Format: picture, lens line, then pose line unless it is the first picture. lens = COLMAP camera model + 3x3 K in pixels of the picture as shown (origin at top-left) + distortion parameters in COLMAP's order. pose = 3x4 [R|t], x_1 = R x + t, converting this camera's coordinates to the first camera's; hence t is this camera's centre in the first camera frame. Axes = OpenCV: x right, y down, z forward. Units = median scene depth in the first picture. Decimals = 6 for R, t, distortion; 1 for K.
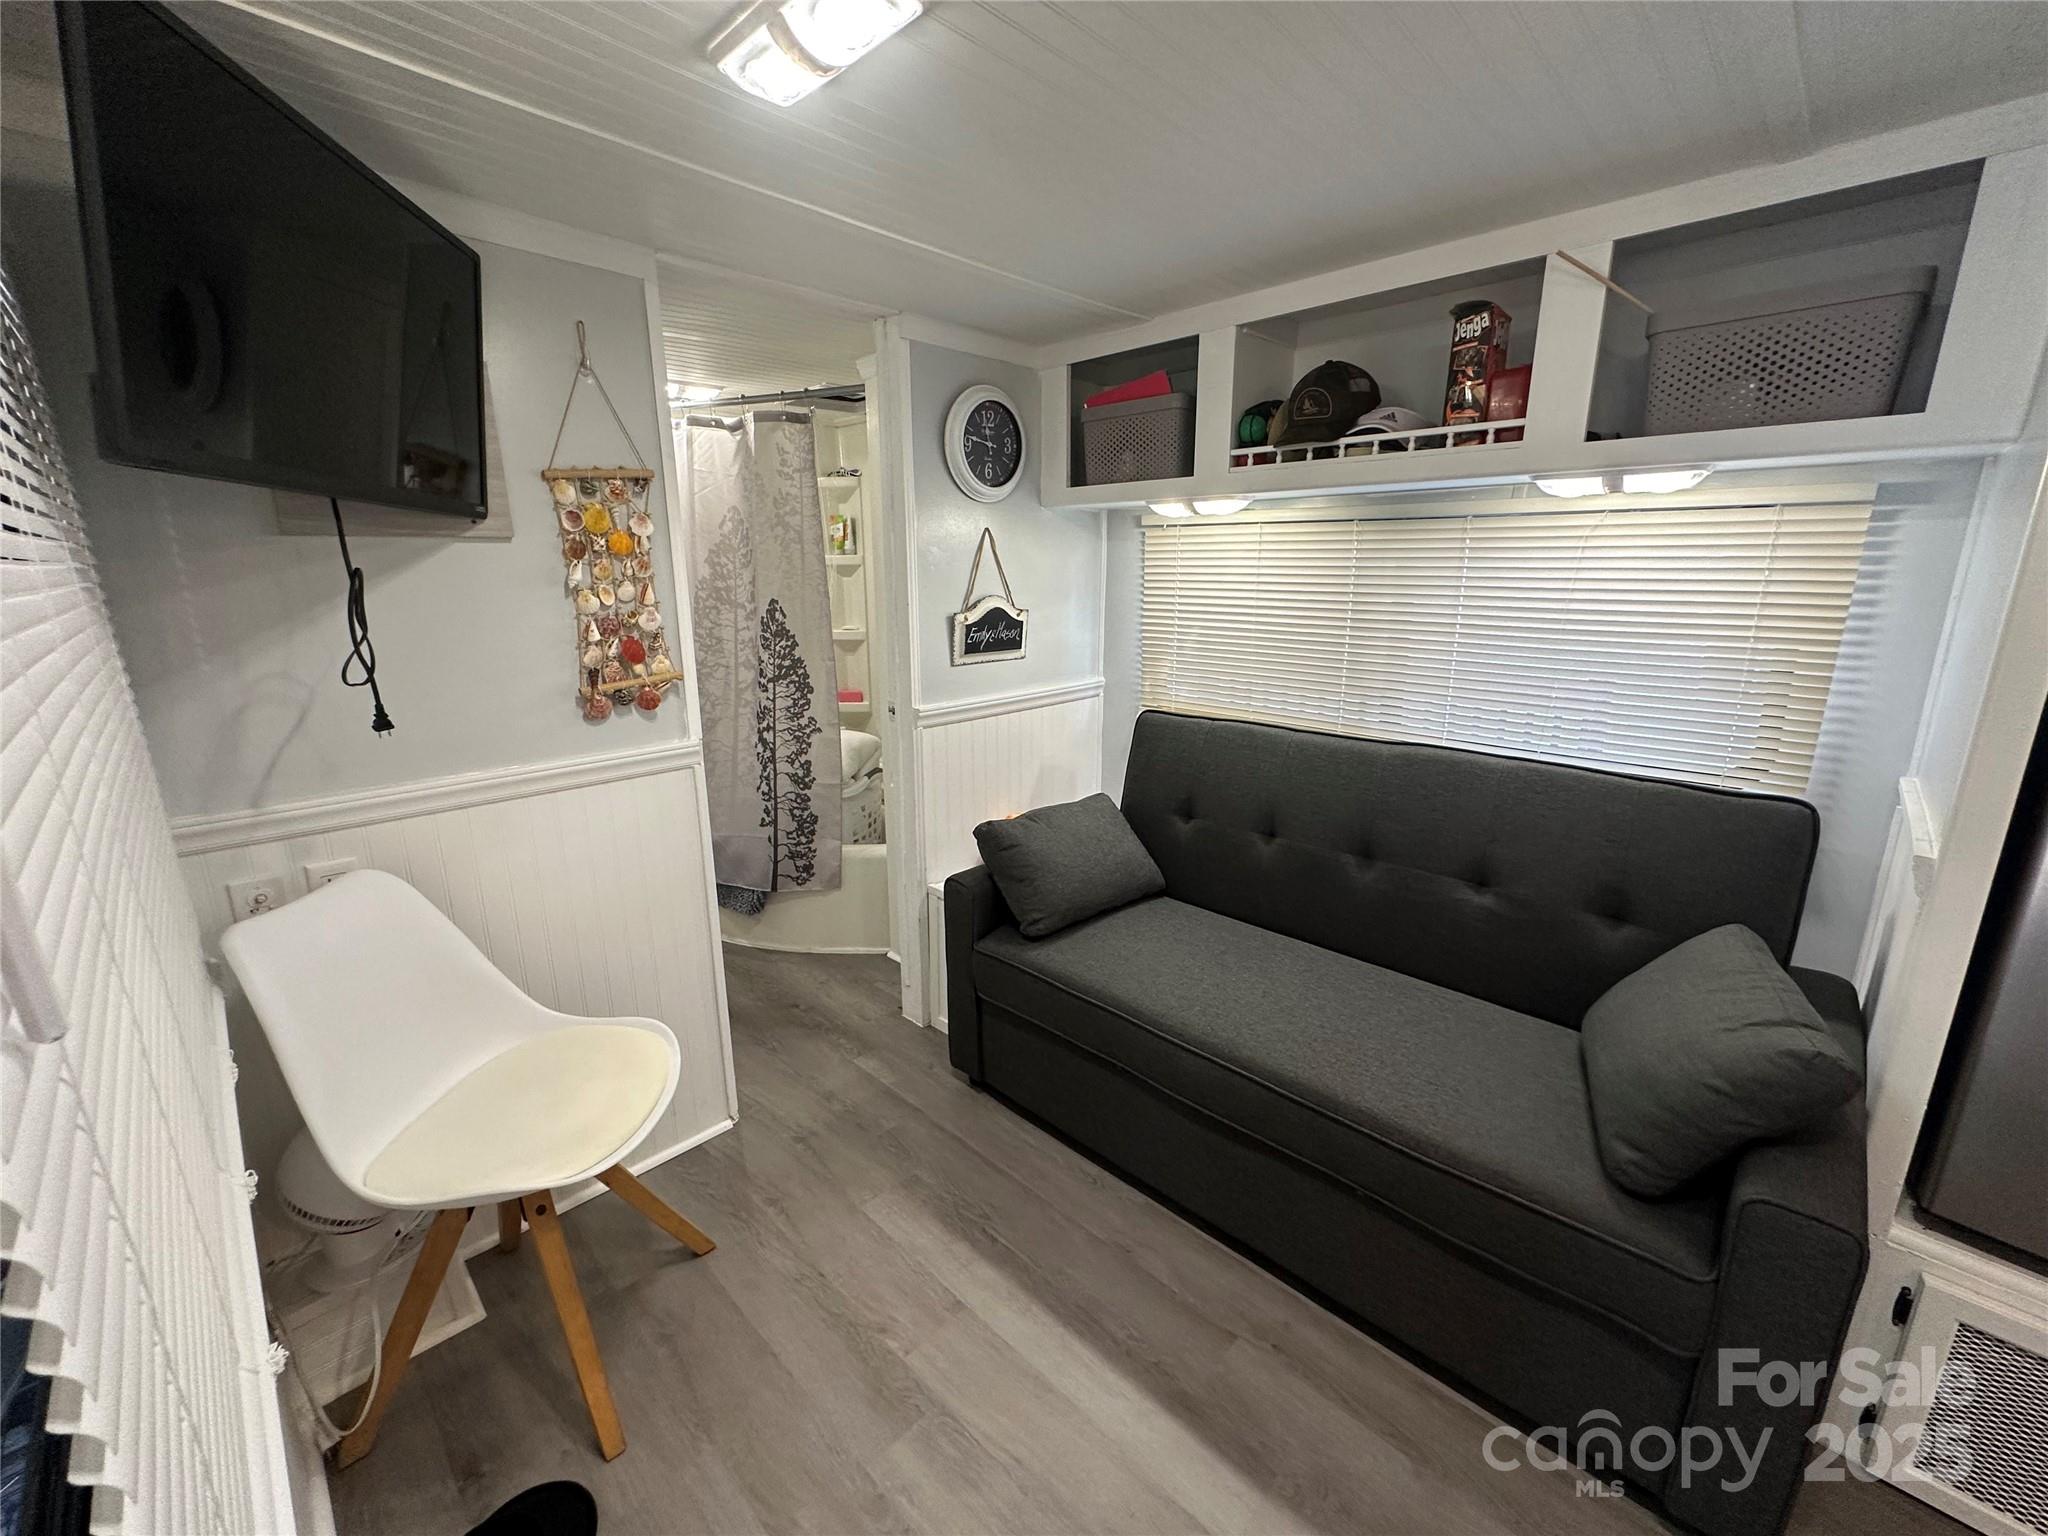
lens RADIAL K [[818.7, 0, 1024.0], [0, 818.7, 768.0], [0, 0, 1]] dist [-0.002645, 0.000059]
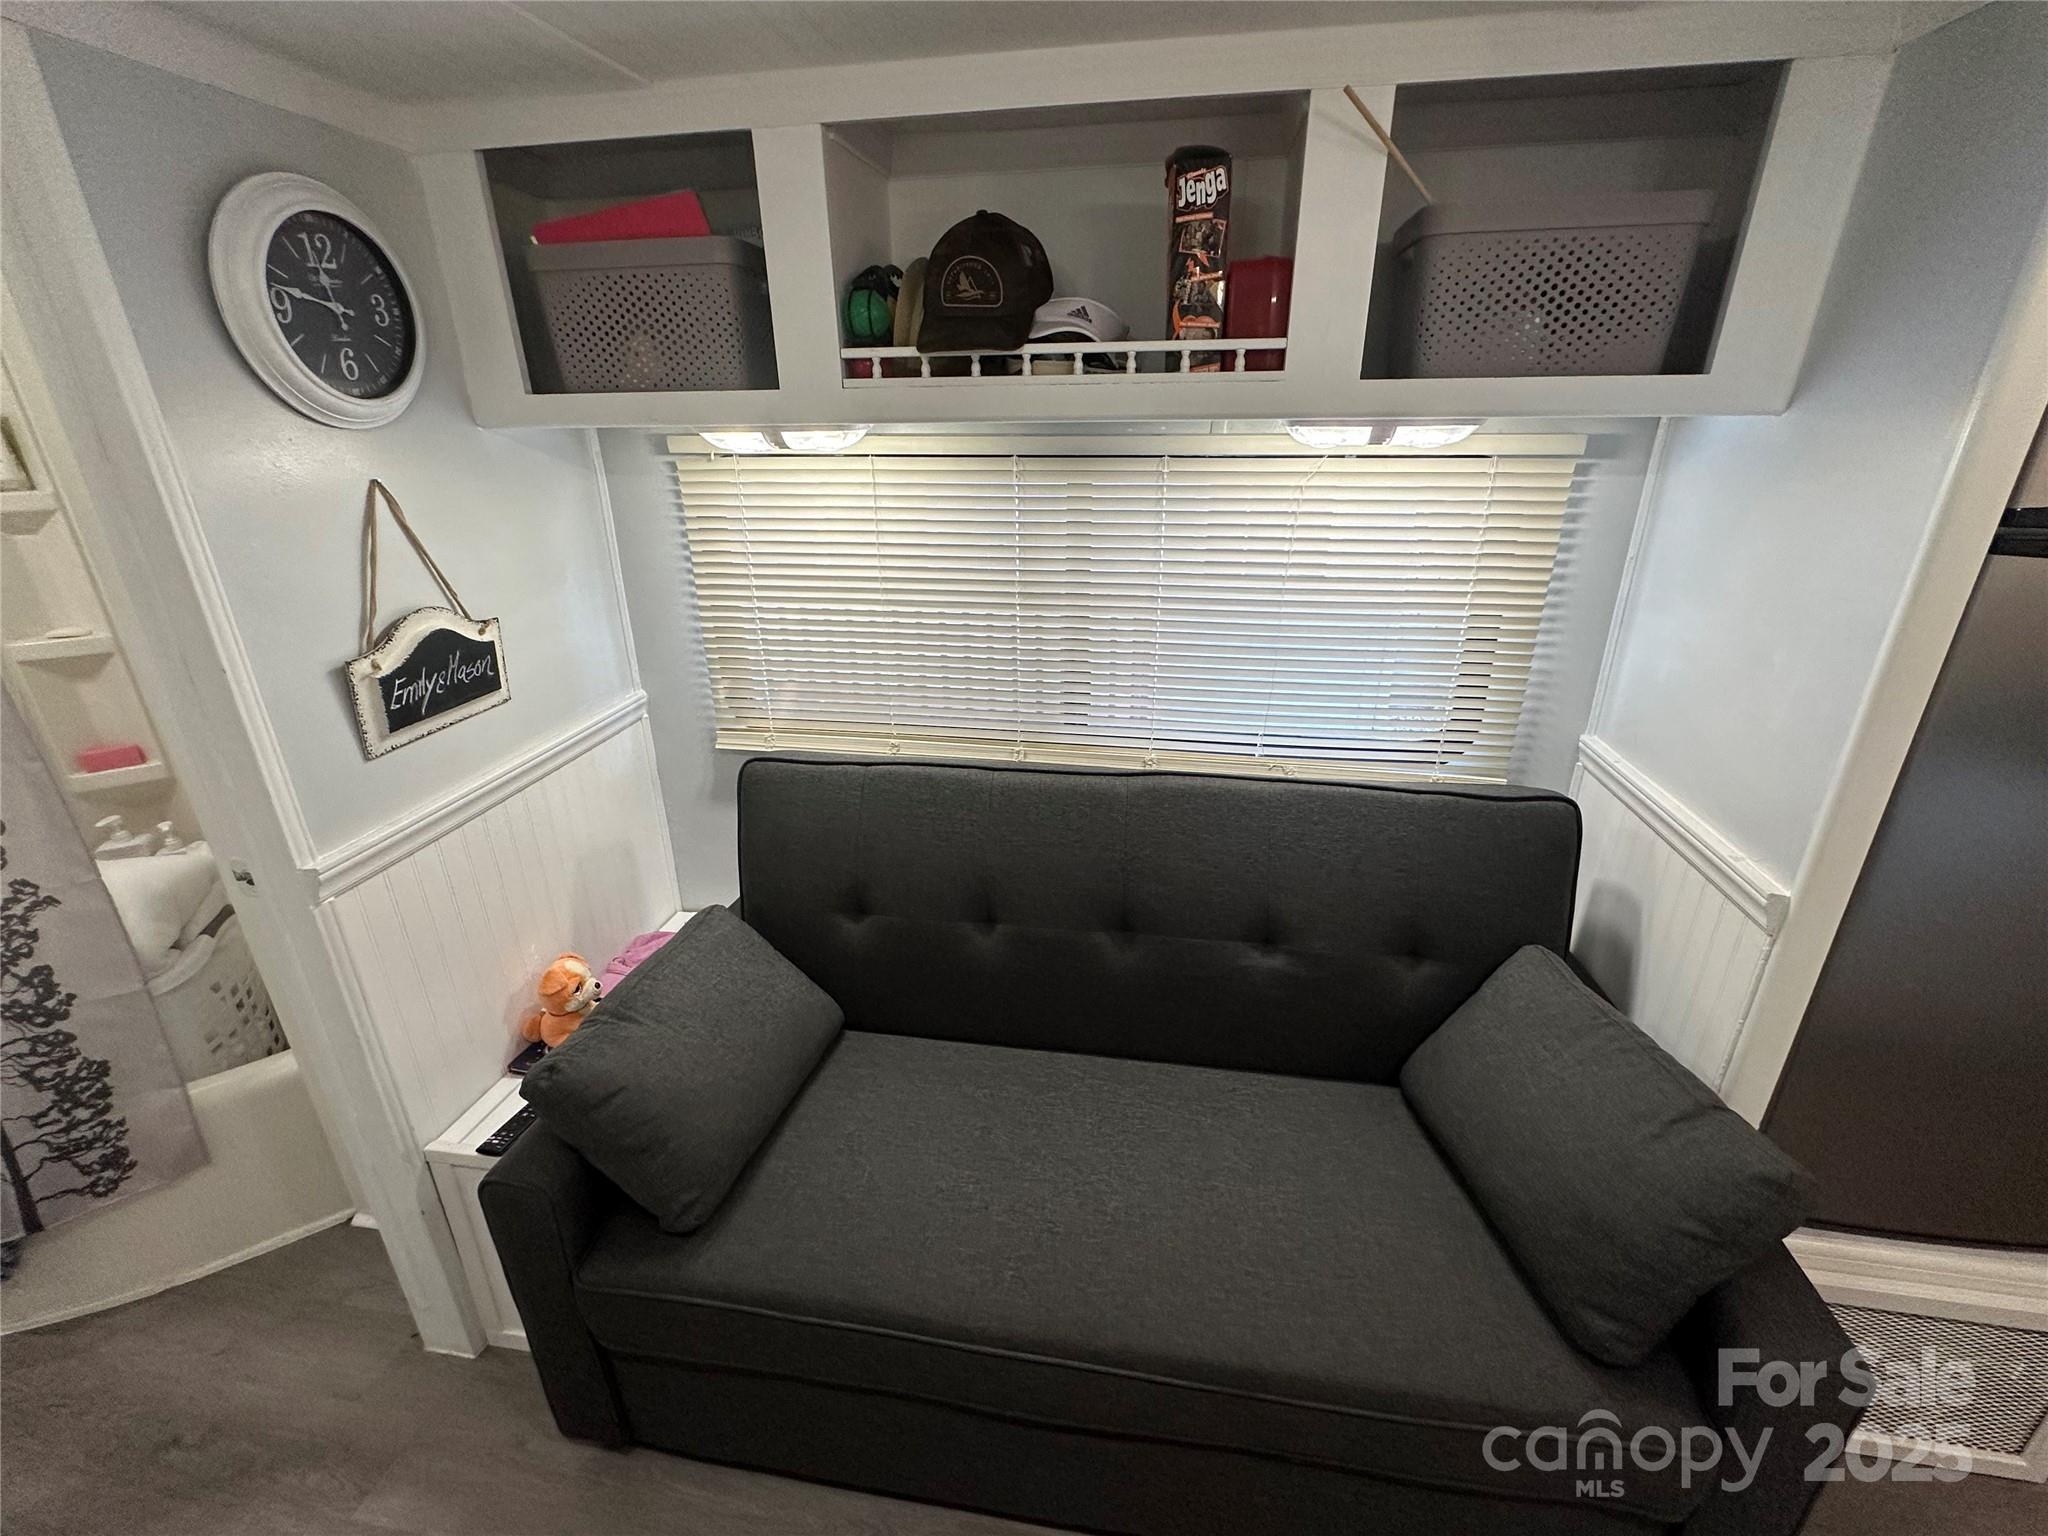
lens RADIAL K [[875.4, 0, 1024.0], [0, 875.4, 768.0], [0, 0, 1]] dist [-0.001900, -0.000044]
pose [[0.820913, -0.221303, 0.526428, -0.040214], [0.146657, 0.972638, 0.180186, -0.161215], [-0.551899, -0.070712, 0.830907, 0.320159]]
